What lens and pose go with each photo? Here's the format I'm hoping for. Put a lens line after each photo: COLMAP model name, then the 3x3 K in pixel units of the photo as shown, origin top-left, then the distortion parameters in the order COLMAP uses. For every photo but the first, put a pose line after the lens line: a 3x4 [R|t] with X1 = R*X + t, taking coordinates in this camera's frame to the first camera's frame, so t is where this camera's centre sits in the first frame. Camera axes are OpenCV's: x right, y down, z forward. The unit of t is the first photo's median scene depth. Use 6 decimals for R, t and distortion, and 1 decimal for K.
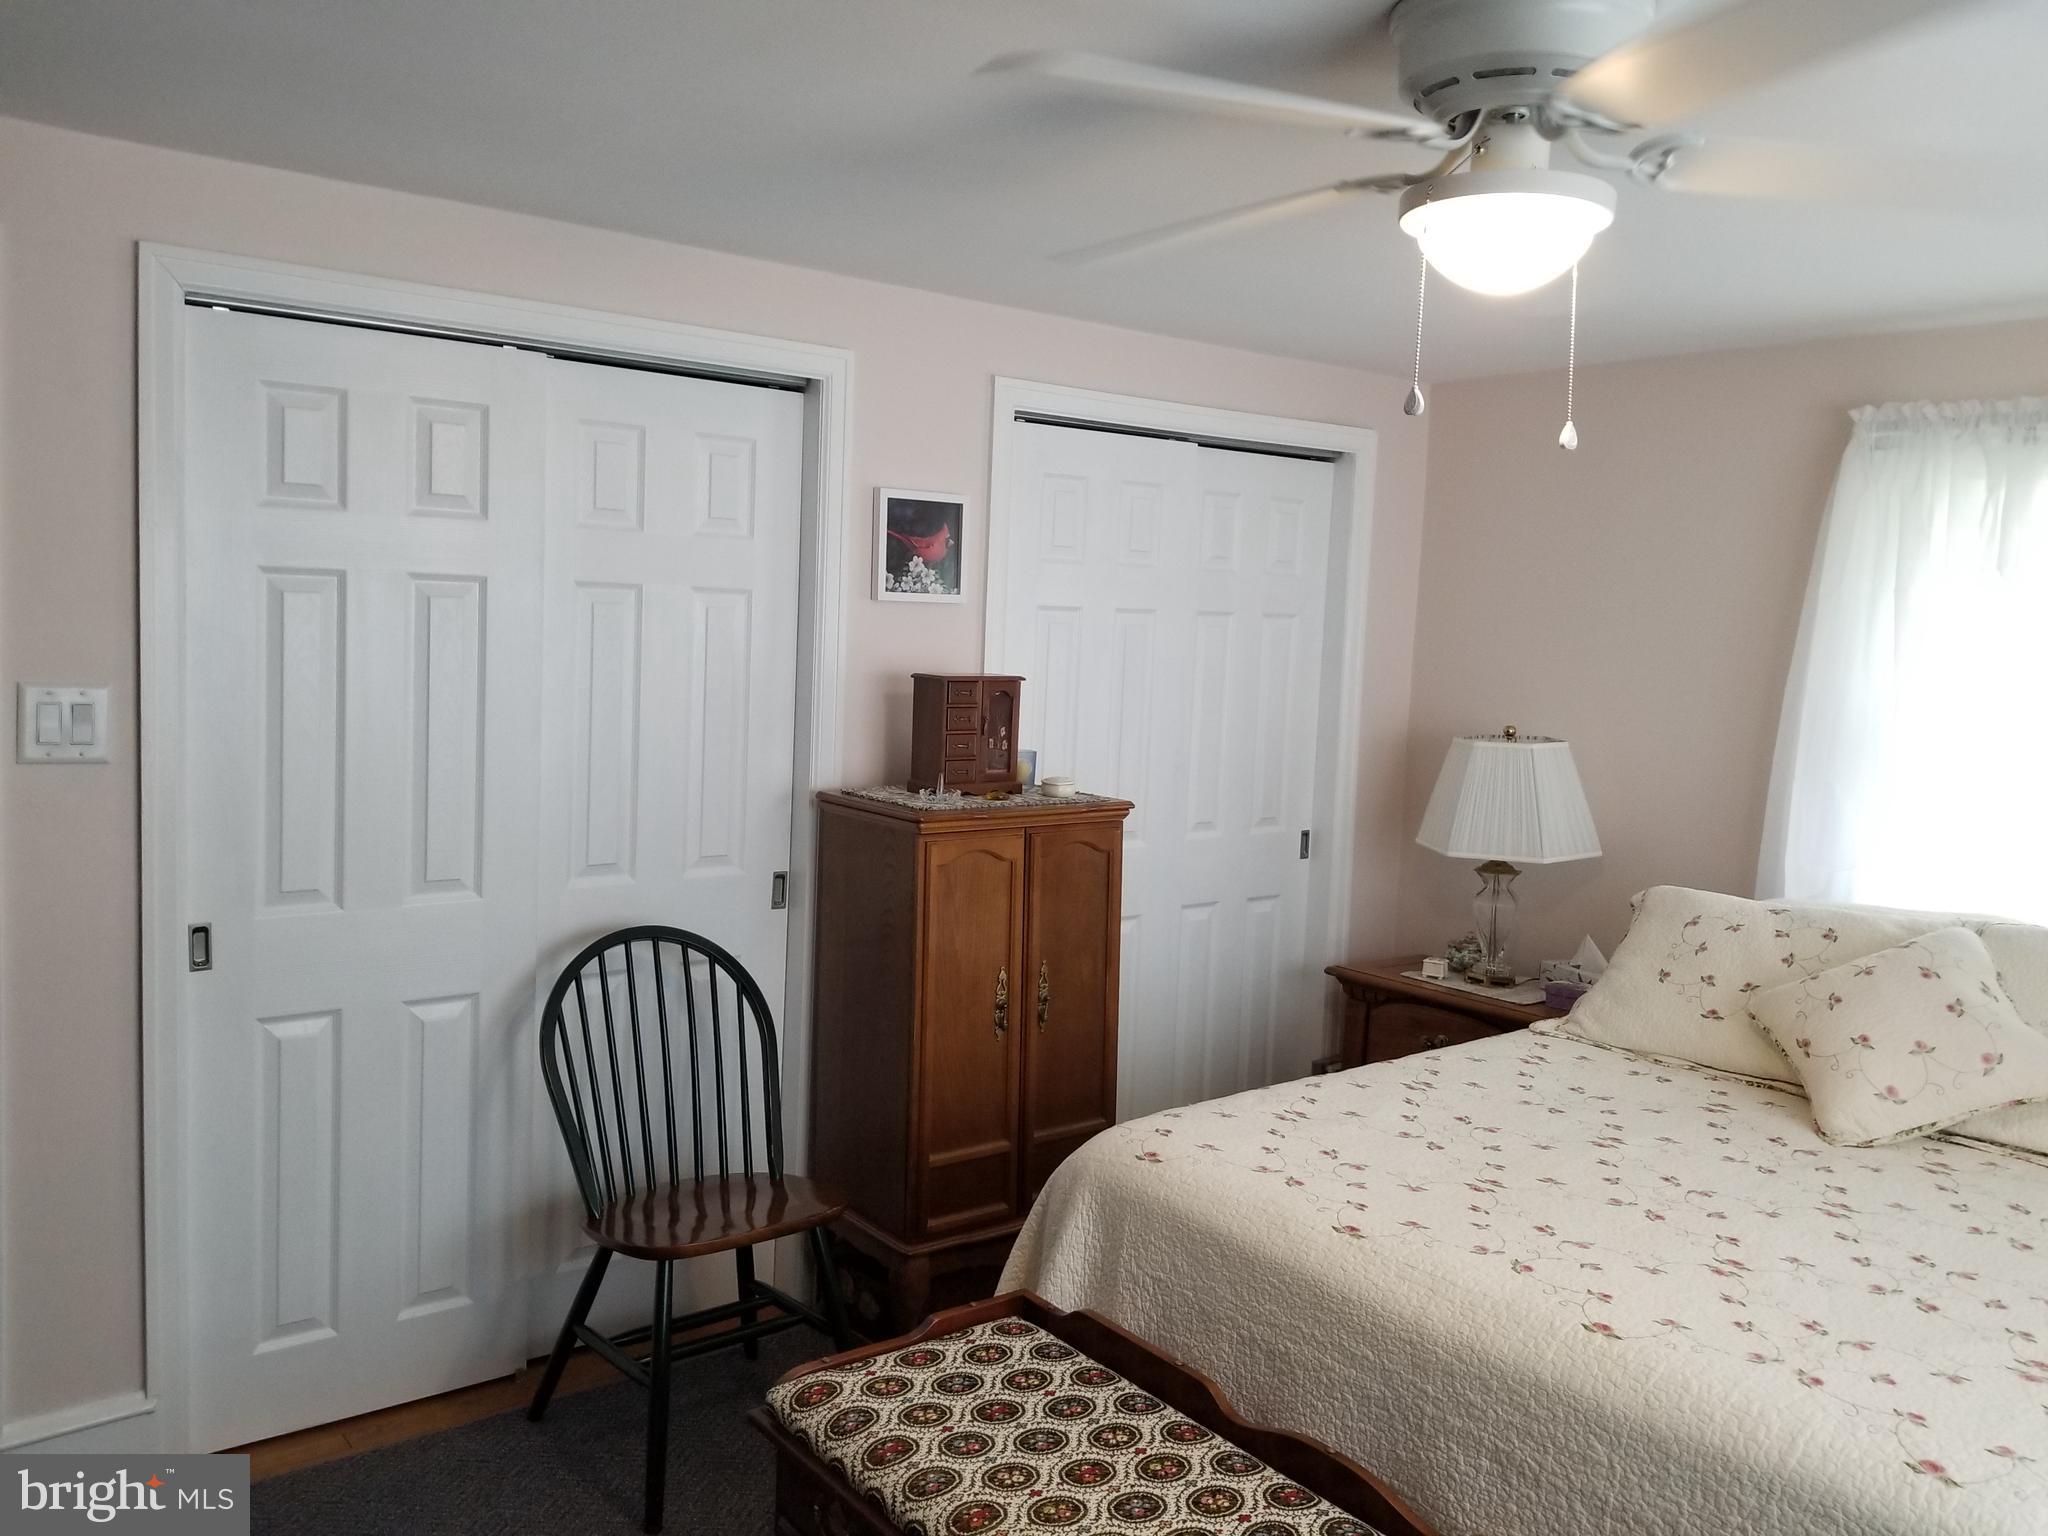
lens RADIAL K [[1619.8, 0, 994.7], [0, 1619.8, 730.8], [0, 0, 1]] dist [0.077589, -0.092074]
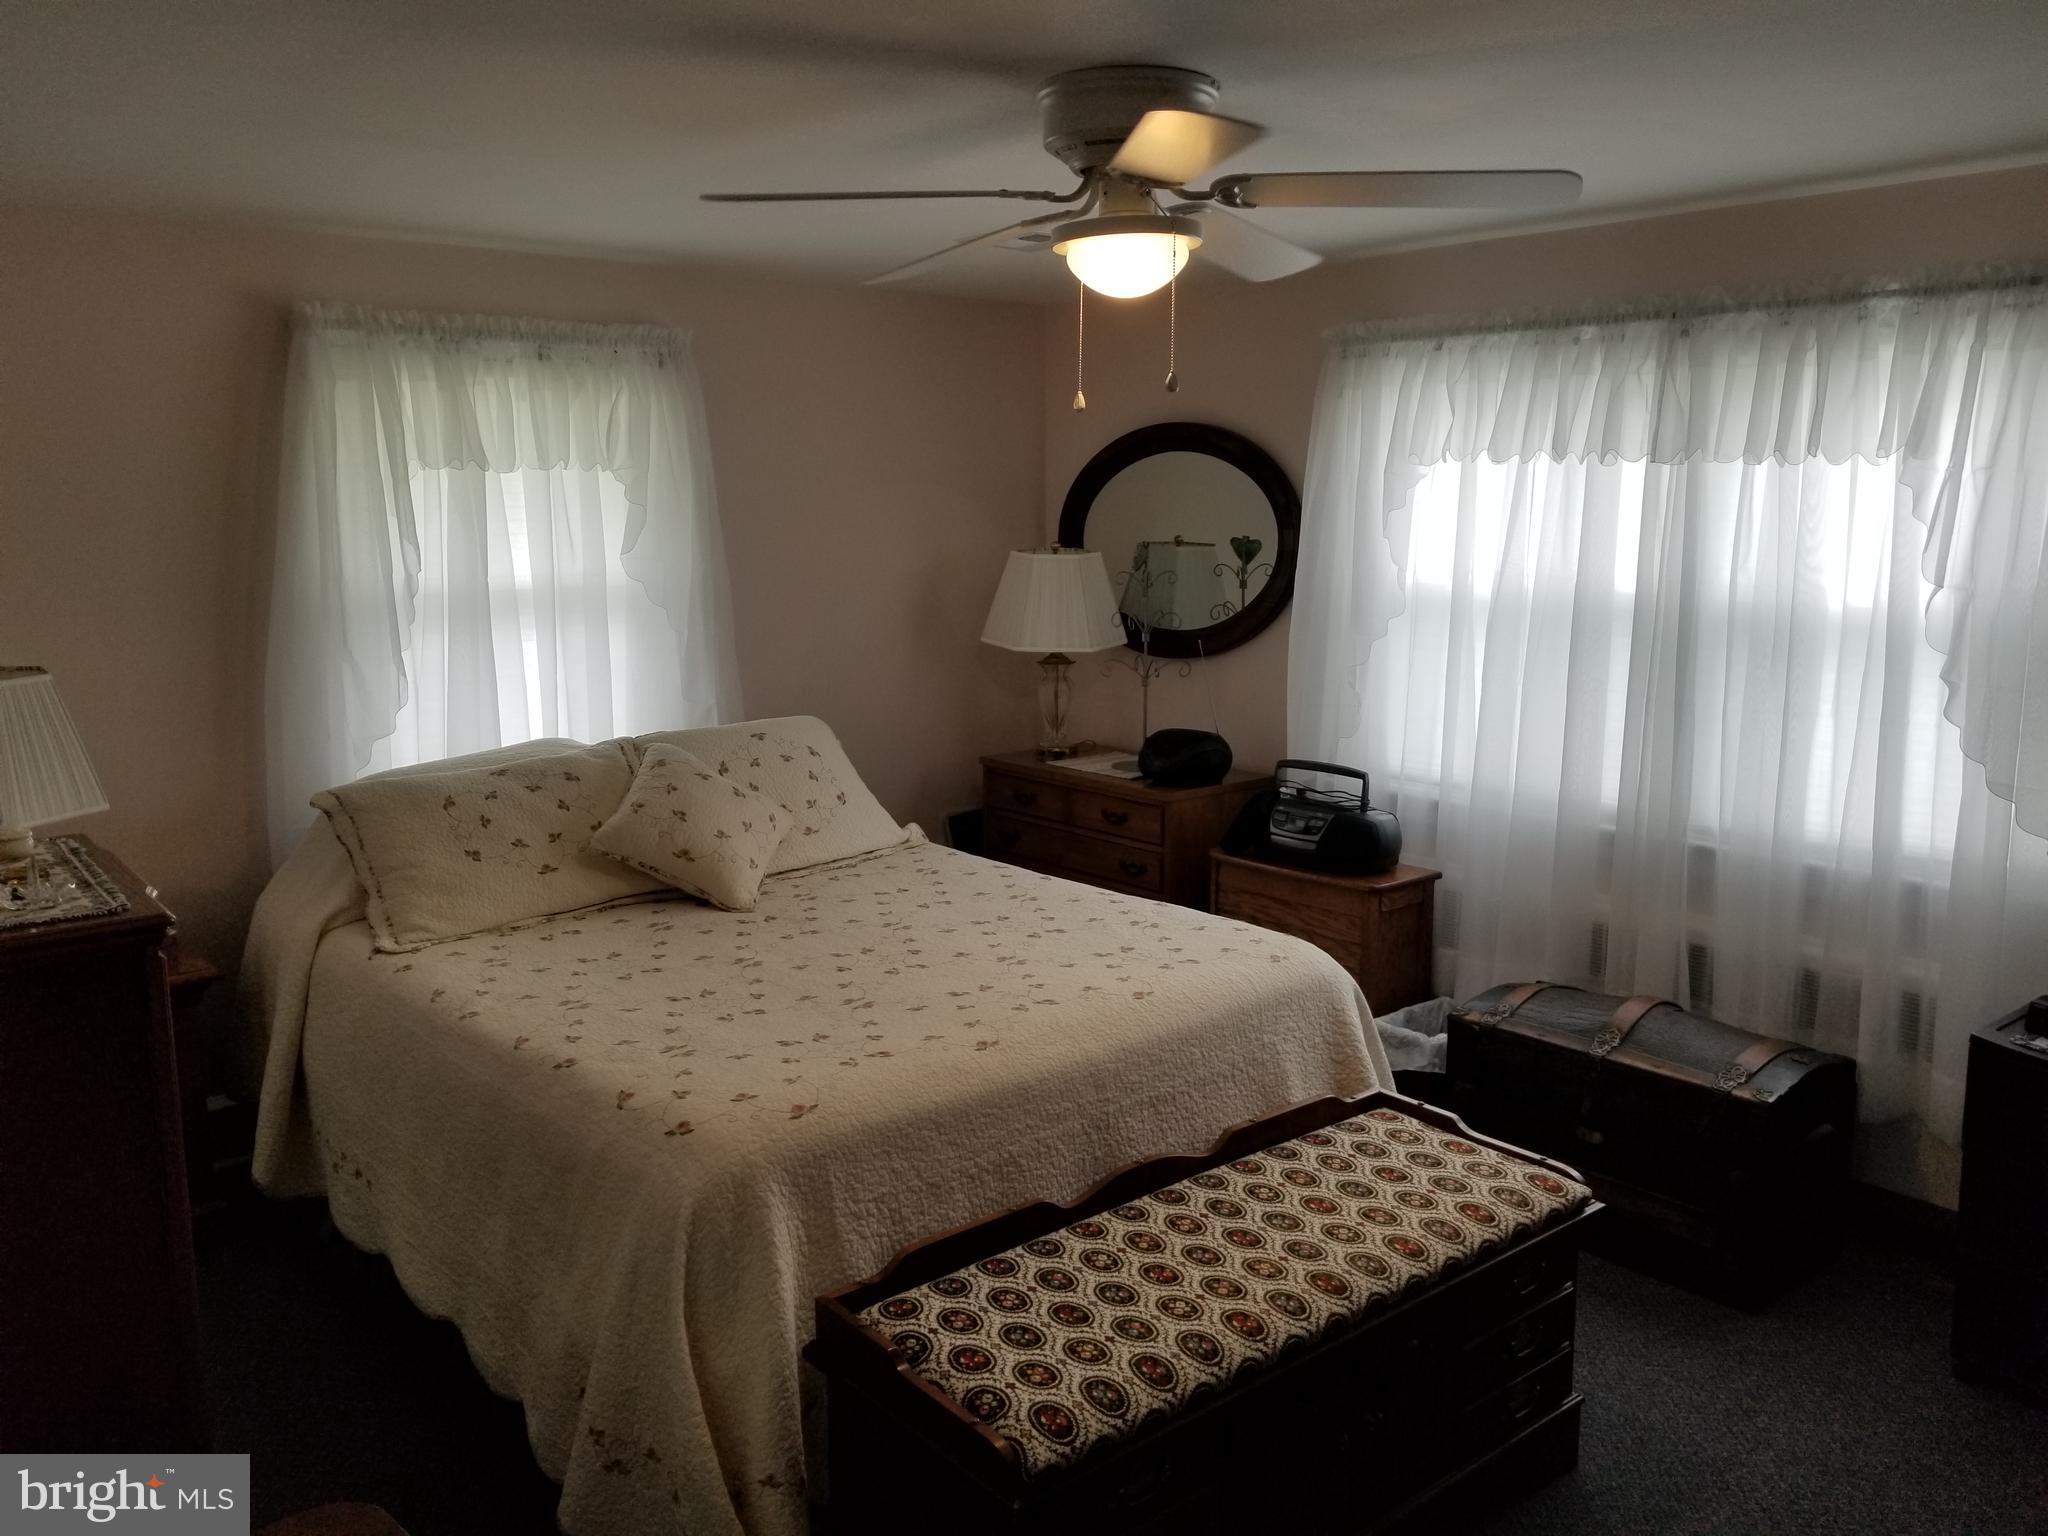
lens RADIAL K [[1619.8, 0, 994.7], [0, 1619.8, 730.8], [0, 0, 1]] dist [0.077589, -0.092074]
pose [[-0.044495, -0.187173, 0.981319, -0.936175], [0.078149, 0.978629, 0.190203, -0.155399], [-0.995948, 0.085152, -0.028917, 1.016270]]
